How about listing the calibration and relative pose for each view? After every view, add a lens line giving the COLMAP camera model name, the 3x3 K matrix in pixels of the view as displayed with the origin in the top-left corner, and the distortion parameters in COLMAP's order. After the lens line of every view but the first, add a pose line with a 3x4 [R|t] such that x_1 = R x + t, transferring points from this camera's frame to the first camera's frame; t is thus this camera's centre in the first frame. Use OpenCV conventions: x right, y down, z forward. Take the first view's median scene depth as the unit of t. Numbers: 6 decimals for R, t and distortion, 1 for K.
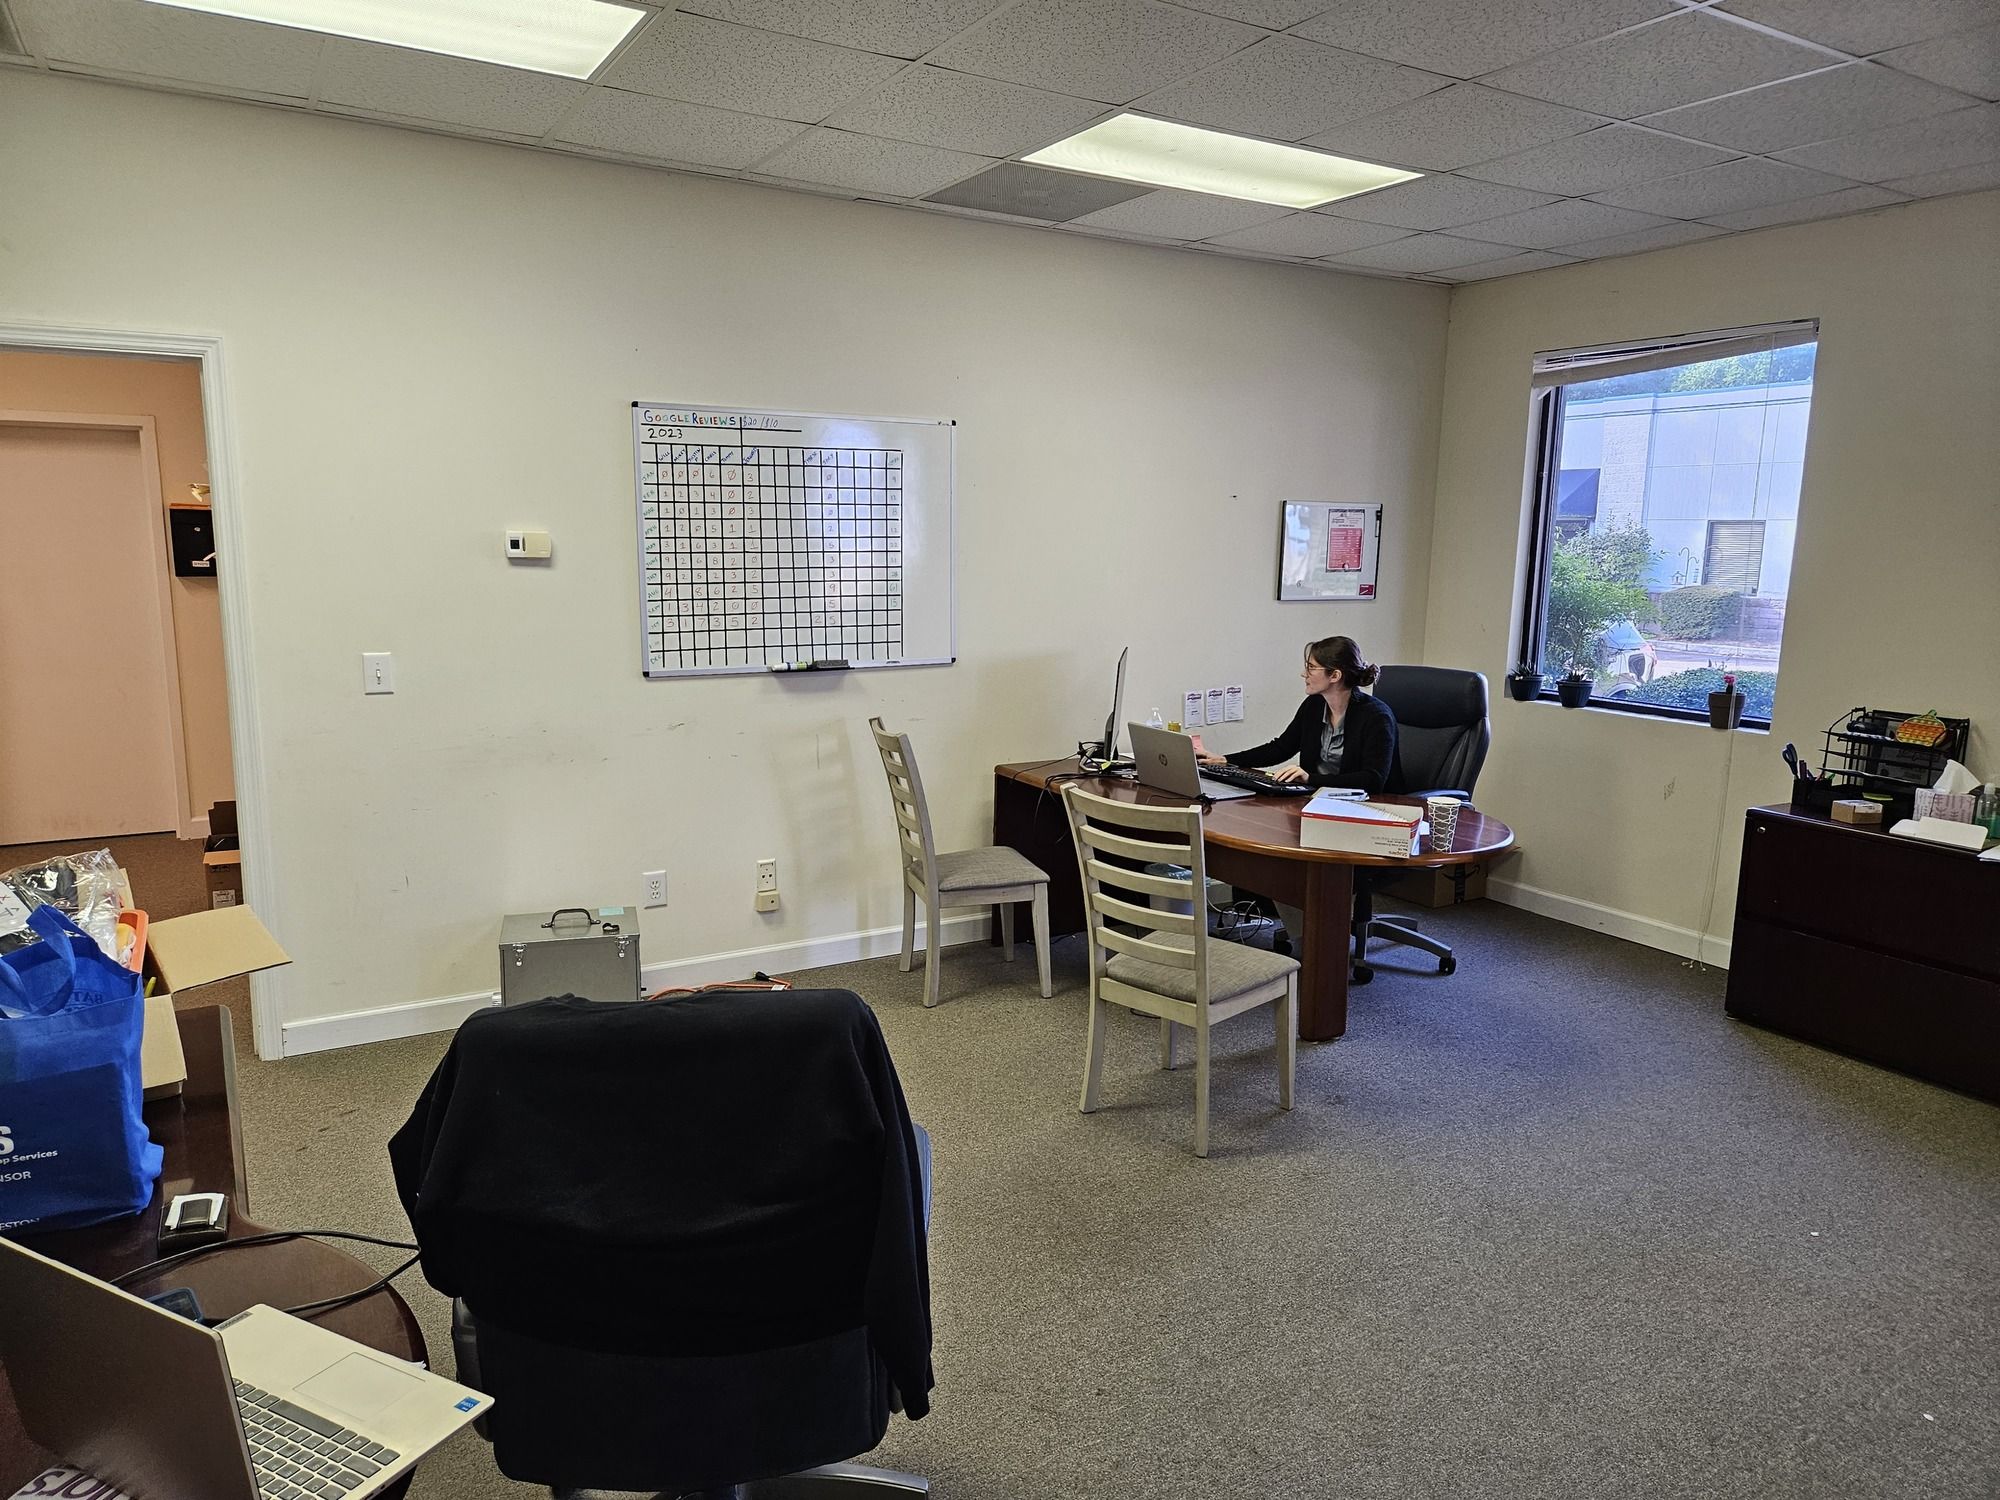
lens RADIAL K [[1330.6, 0, 1003.1], [0, 1330.6, 745.3], [0, 0, 1]] dist [0.071915, -0.052590]
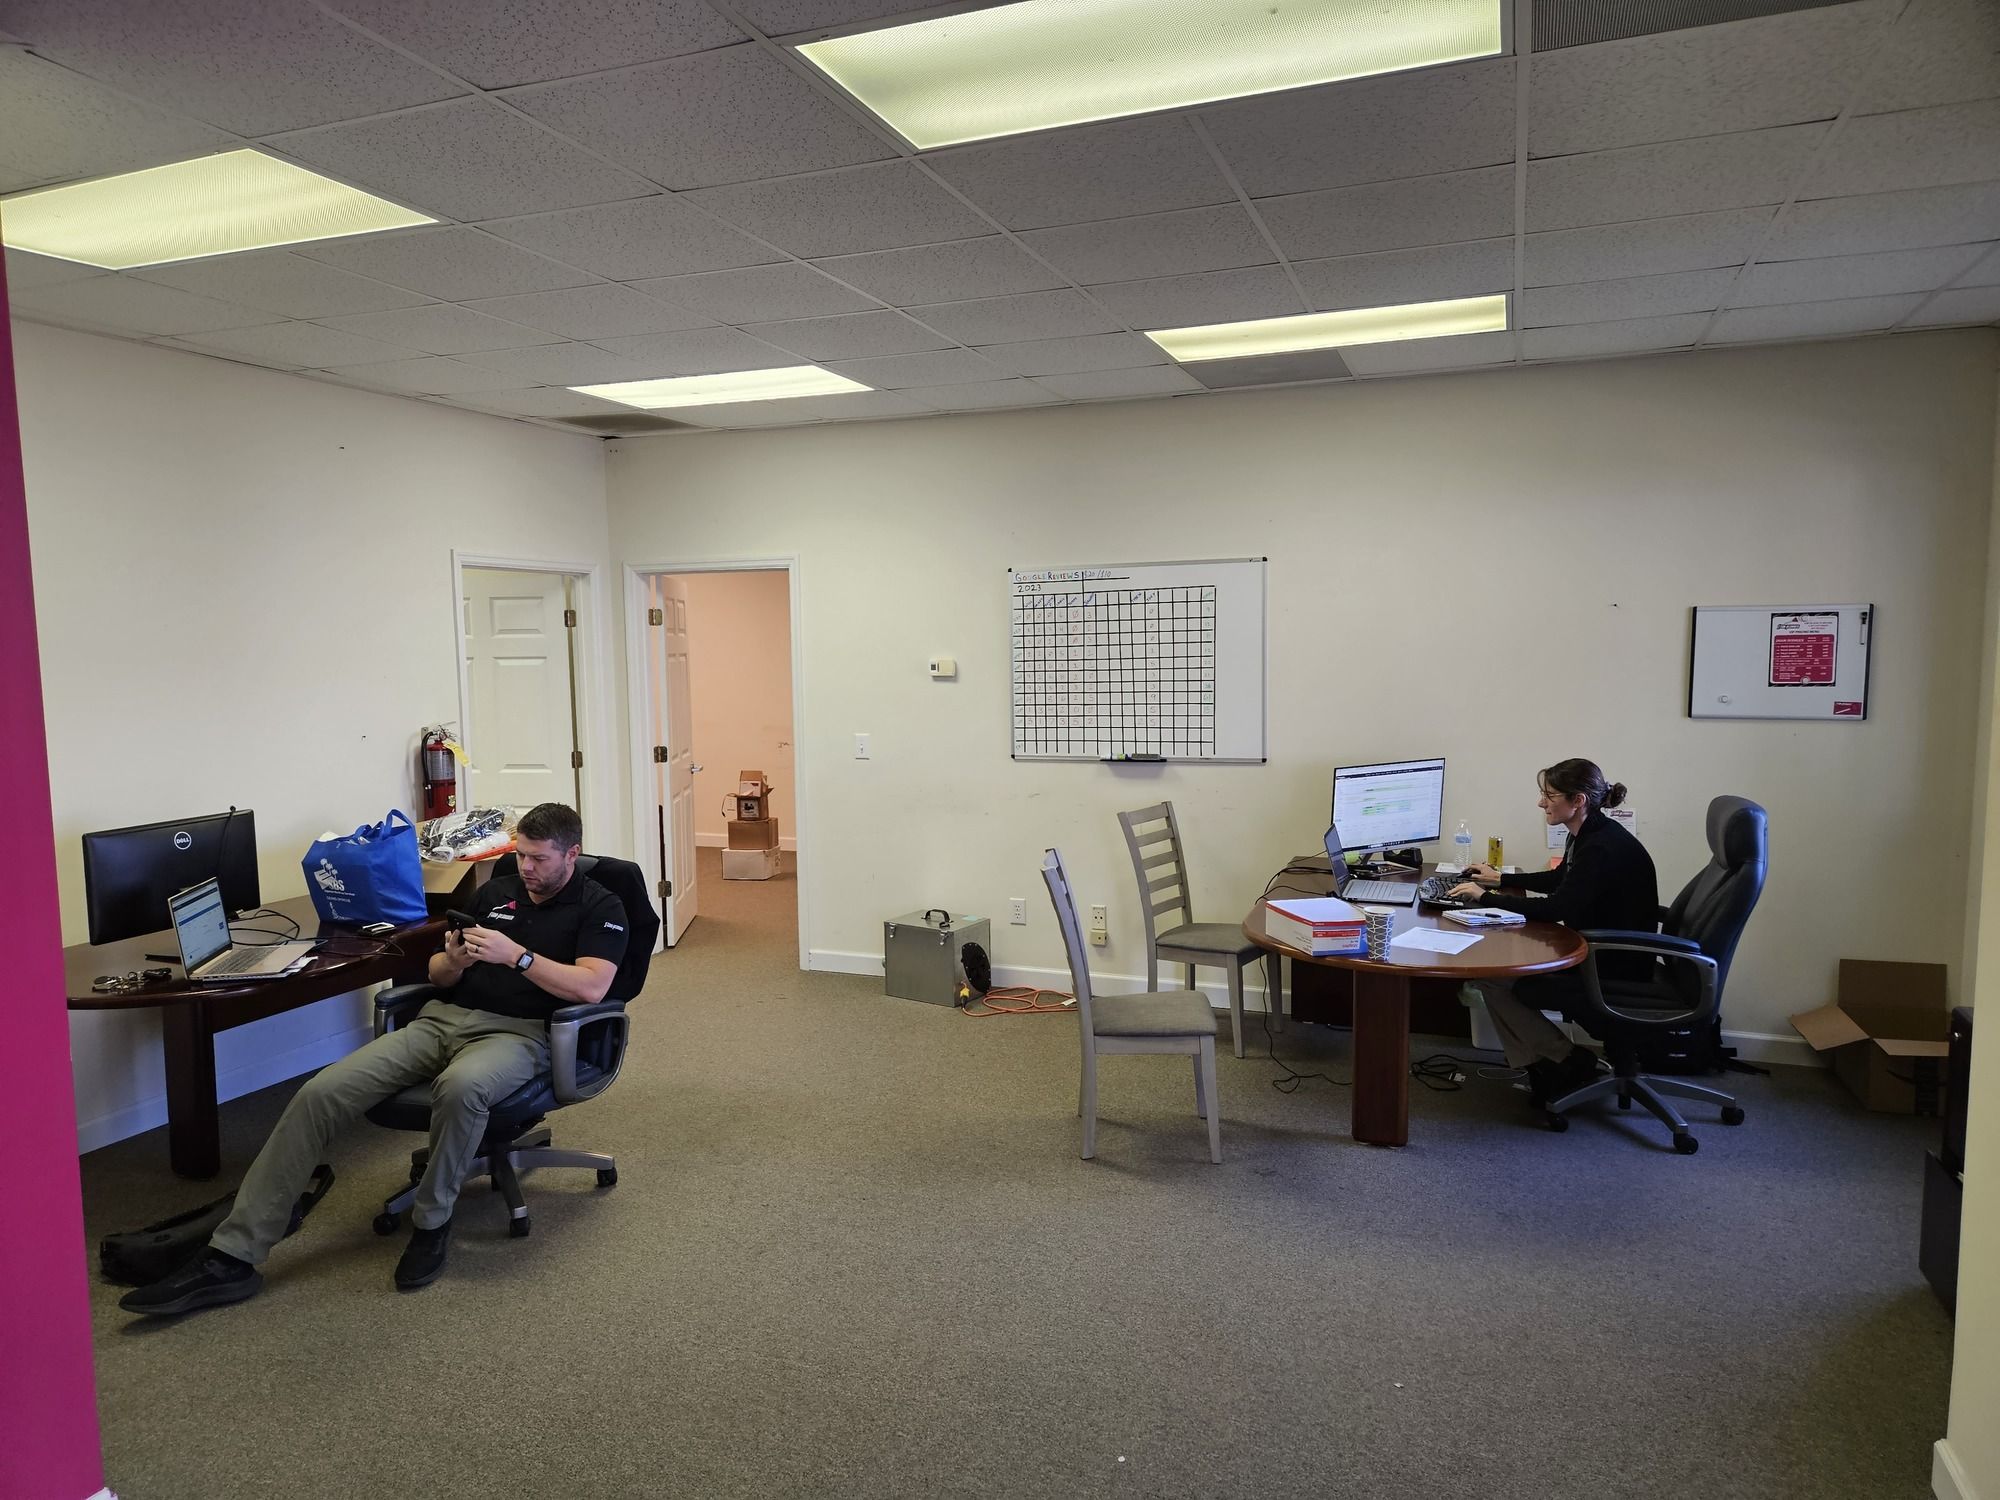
lens RADIAL K [[1330.6, 0, 1004.0], [0, 1330.6, 759.2], [0, 0, 1]] dist [0.071915, -0.052590]
pose [[0.620496, 0.047904, -0.782745, 0.807410], [-0.103300, 0.994428, -0.021029, -0.018924], [0.777377, 0.093906, 0.621987, 0.112443]]
